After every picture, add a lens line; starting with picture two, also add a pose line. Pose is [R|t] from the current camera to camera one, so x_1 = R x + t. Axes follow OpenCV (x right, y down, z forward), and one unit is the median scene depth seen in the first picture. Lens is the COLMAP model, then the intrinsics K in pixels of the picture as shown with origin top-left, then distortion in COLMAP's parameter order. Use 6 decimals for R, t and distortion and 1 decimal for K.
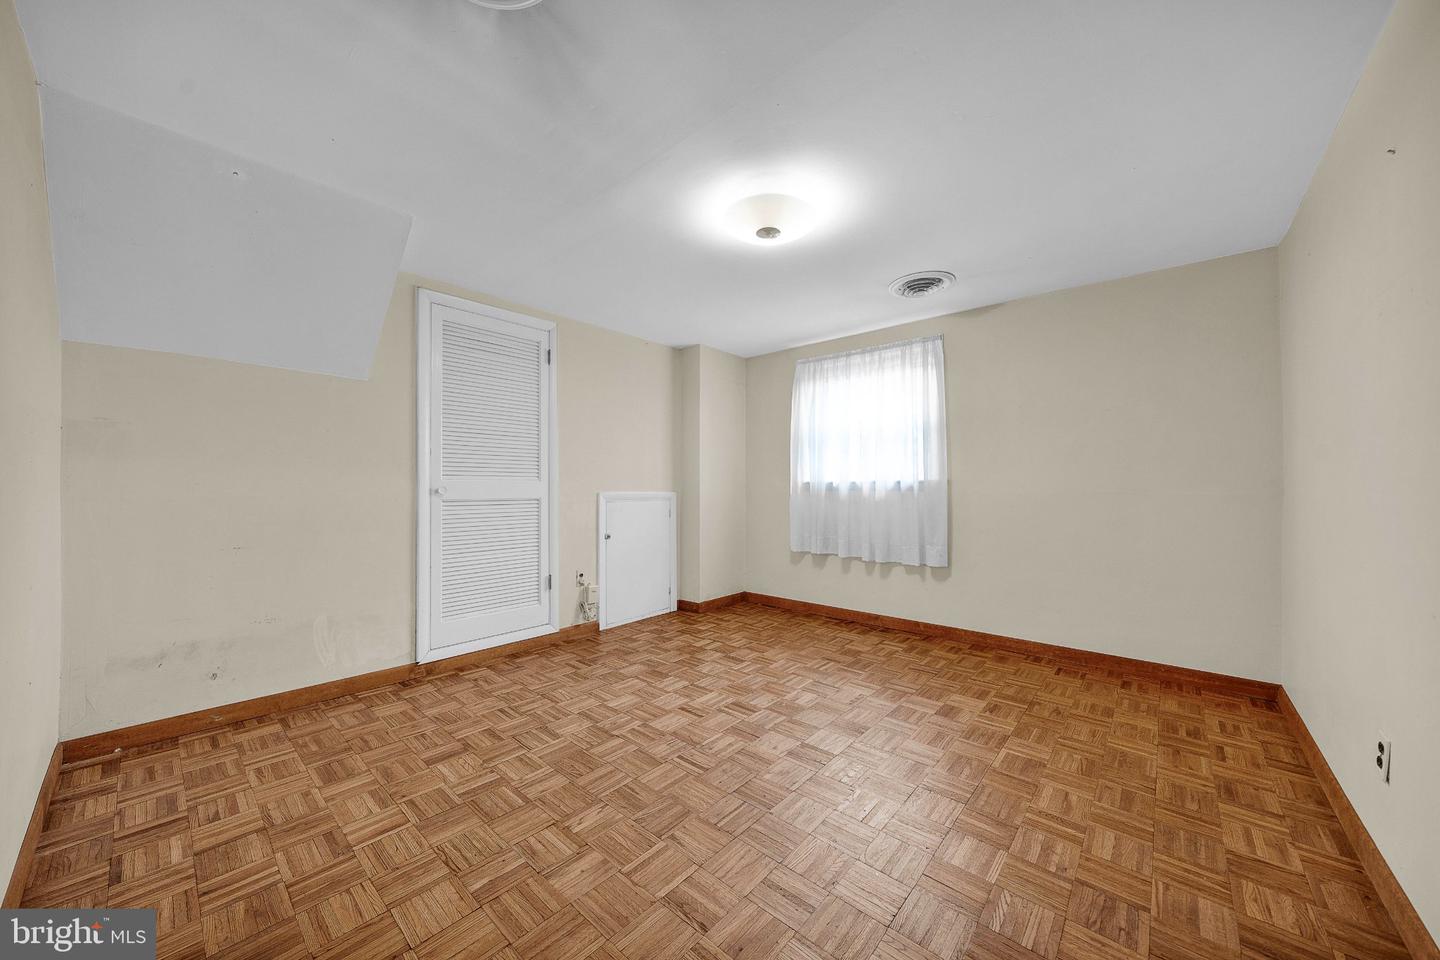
lens RADIAL K [[504.7, 0, 717.4], [0, 504.7, 490.4], [0, 0, 1]] dist [-0.000643, -0.000041]
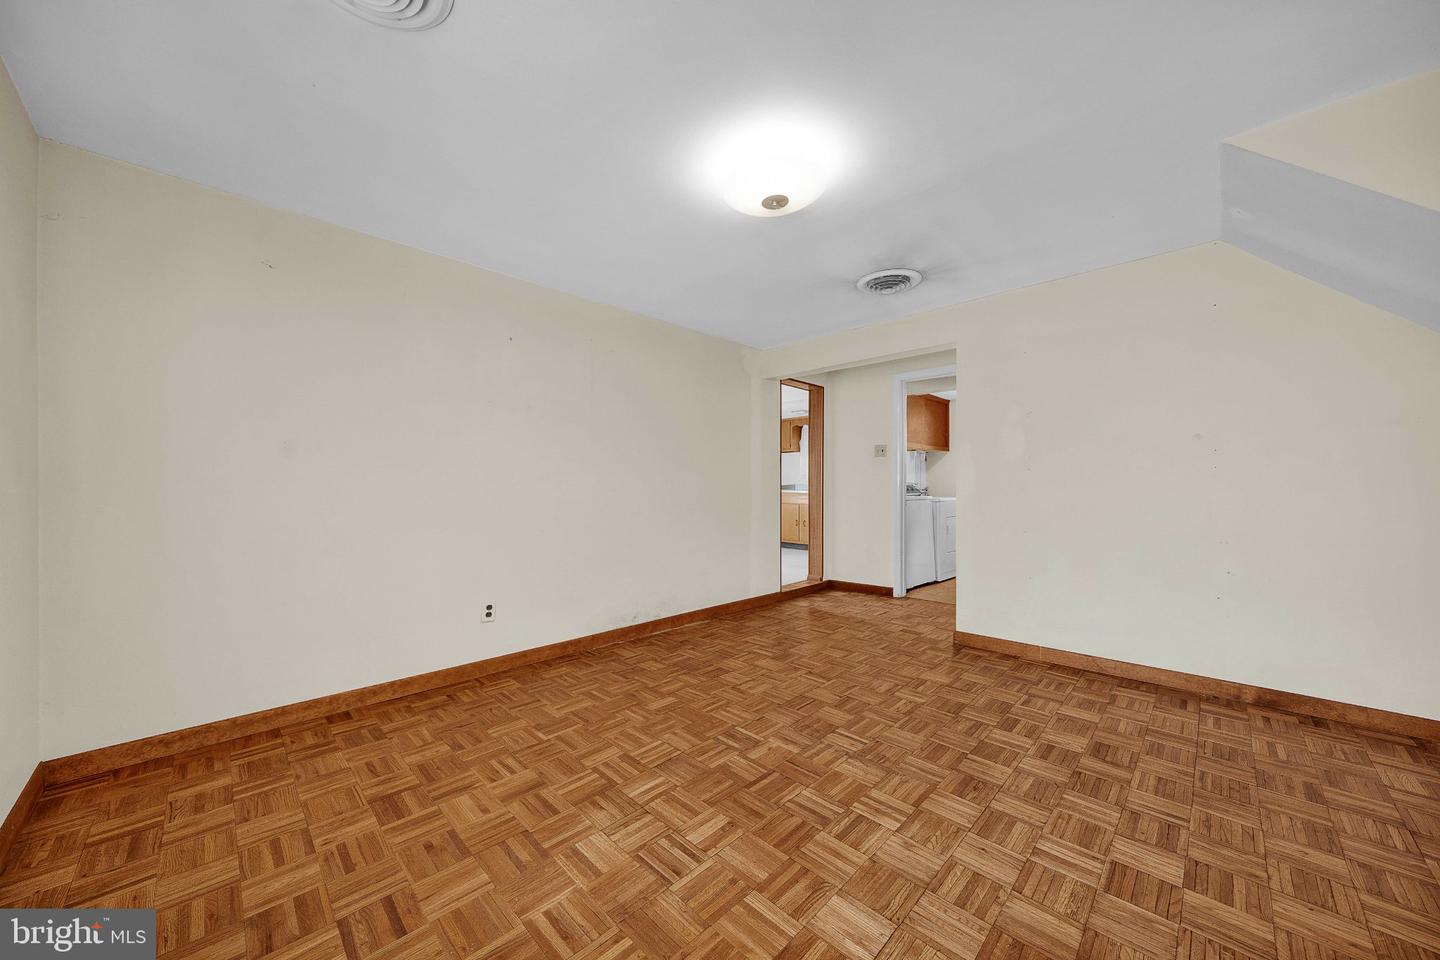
lens RADIAL K [[504.7, 0, 717.4], [0, 504.7, 490.4], [0, 0, 1]] dist [-0.000643, -0.000041]
pose [[-0.998576, -0.000761, 0.053344, 0.194912], [-0.000122, 0.999928, 0.011980, -0.001710], [-0.053349, 0.011957, -0.998504, 2.331146]]
